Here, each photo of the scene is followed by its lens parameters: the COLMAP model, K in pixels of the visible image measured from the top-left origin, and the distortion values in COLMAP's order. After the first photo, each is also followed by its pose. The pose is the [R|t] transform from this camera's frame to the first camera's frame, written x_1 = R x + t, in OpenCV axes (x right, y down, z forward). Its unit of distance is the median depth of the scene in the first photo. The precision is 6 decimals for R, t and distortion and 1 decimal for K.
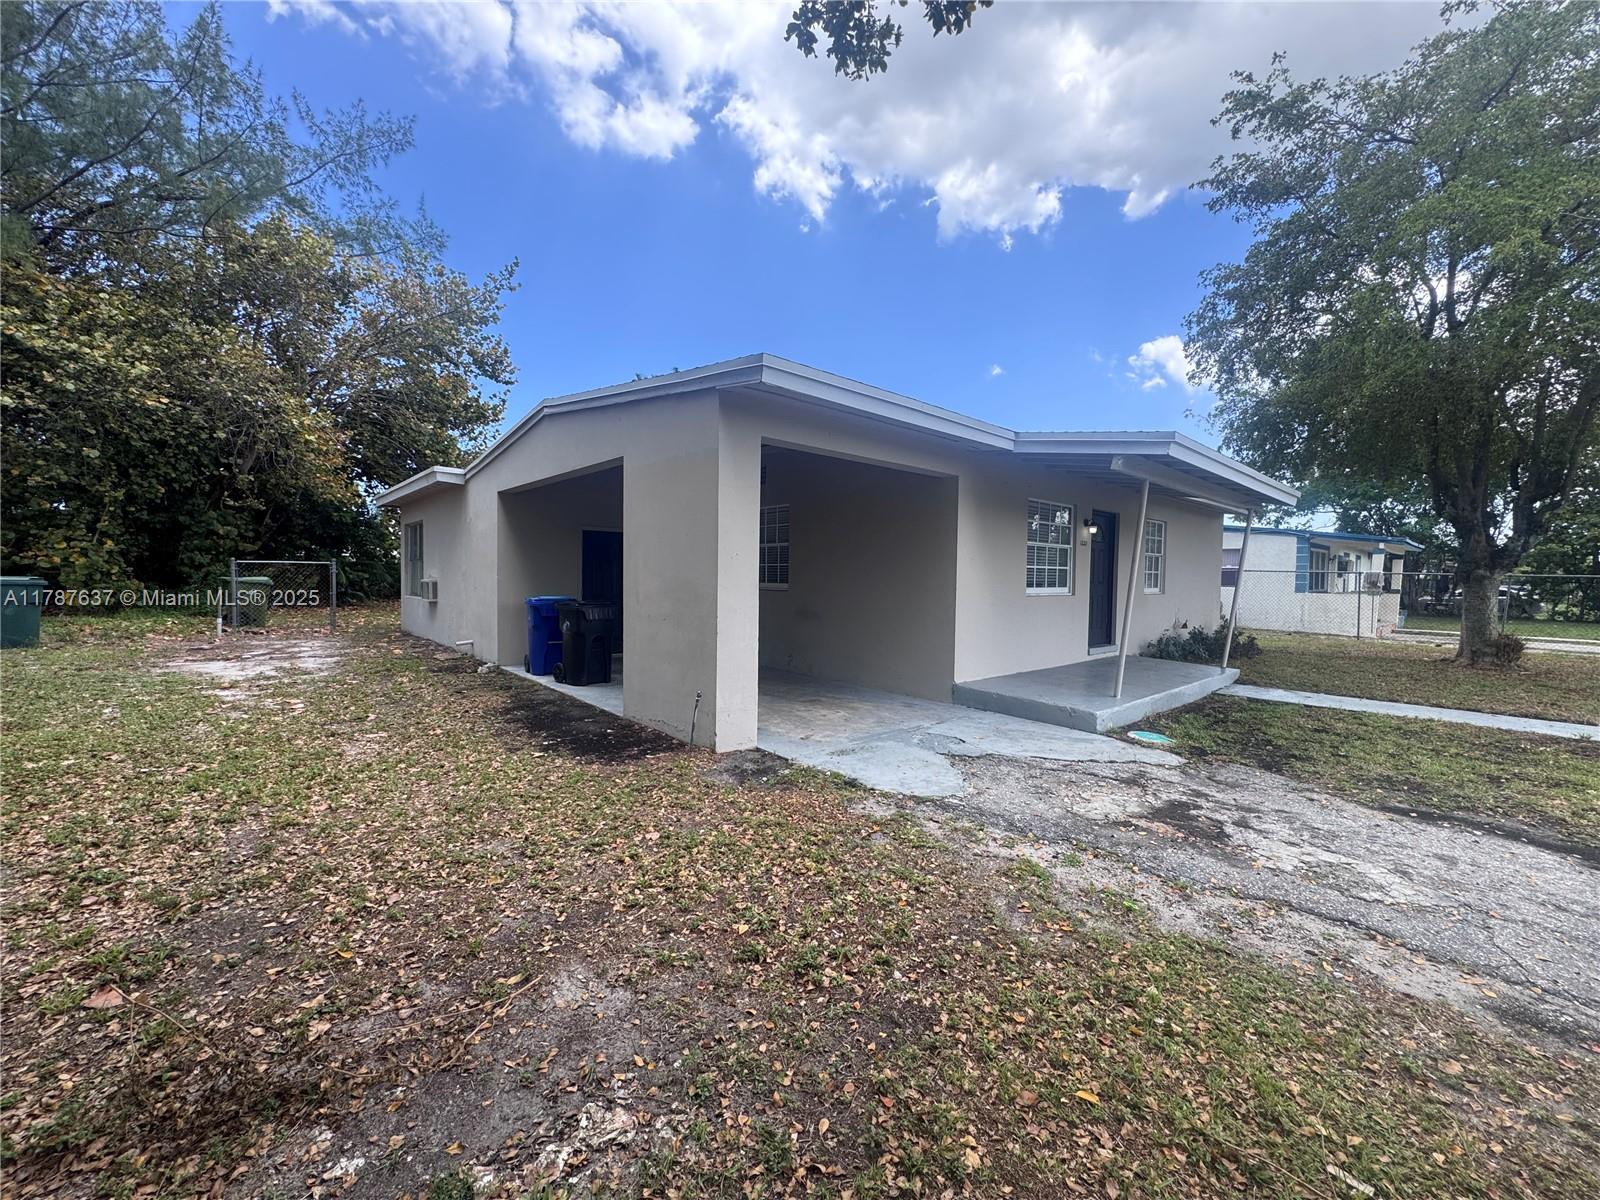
lens RADIAL K [[638.2, 0, 800.2], [0, 638.2, 605.7], [0, 0, 1]] dist [-0.005315, 0.000491]
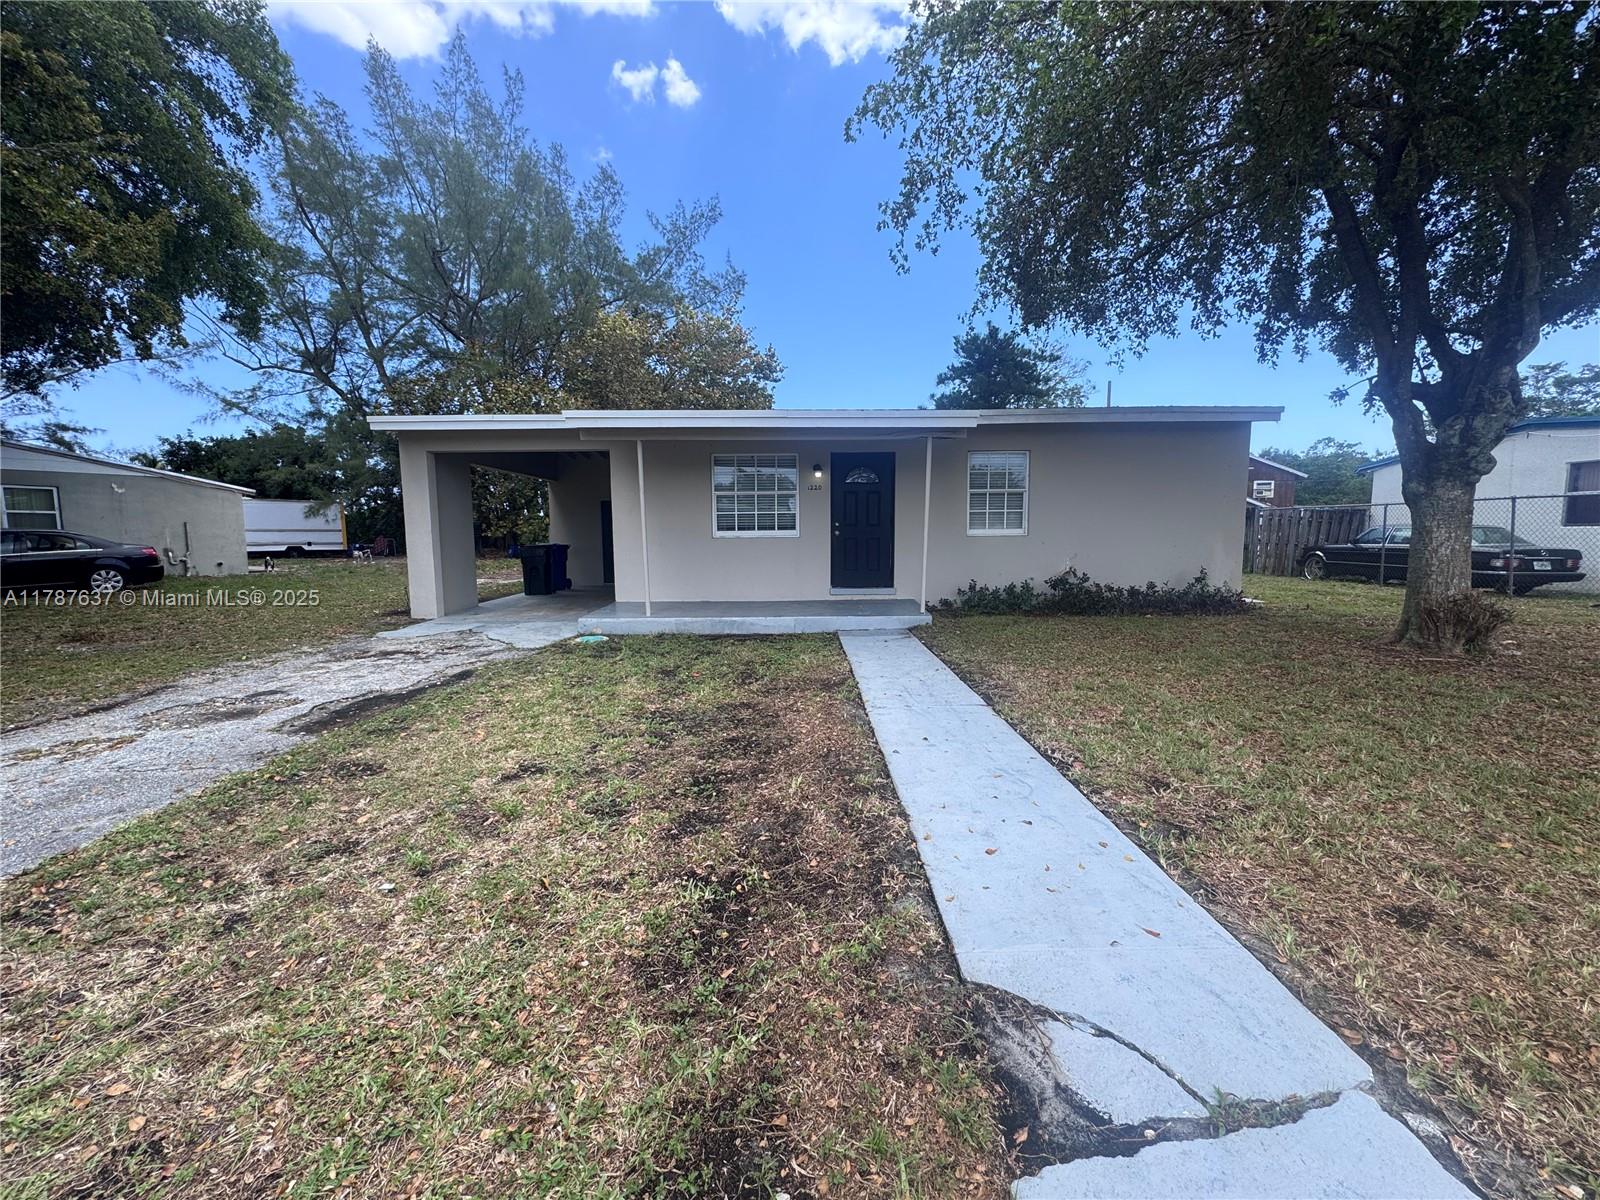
lens RADIAL K [[638.2, 0, 800.8], [0, 638.2, 597.3], [0, 0, 1]] dist [-0.005315, 0.000491]
pose [[0.738712, 0.046253, -0.672432, 2.479916], [-0.011303, 0.998352, 0.056254, 0.050682], [0.673926, -0.033955, 0.738018, 0.454117]]
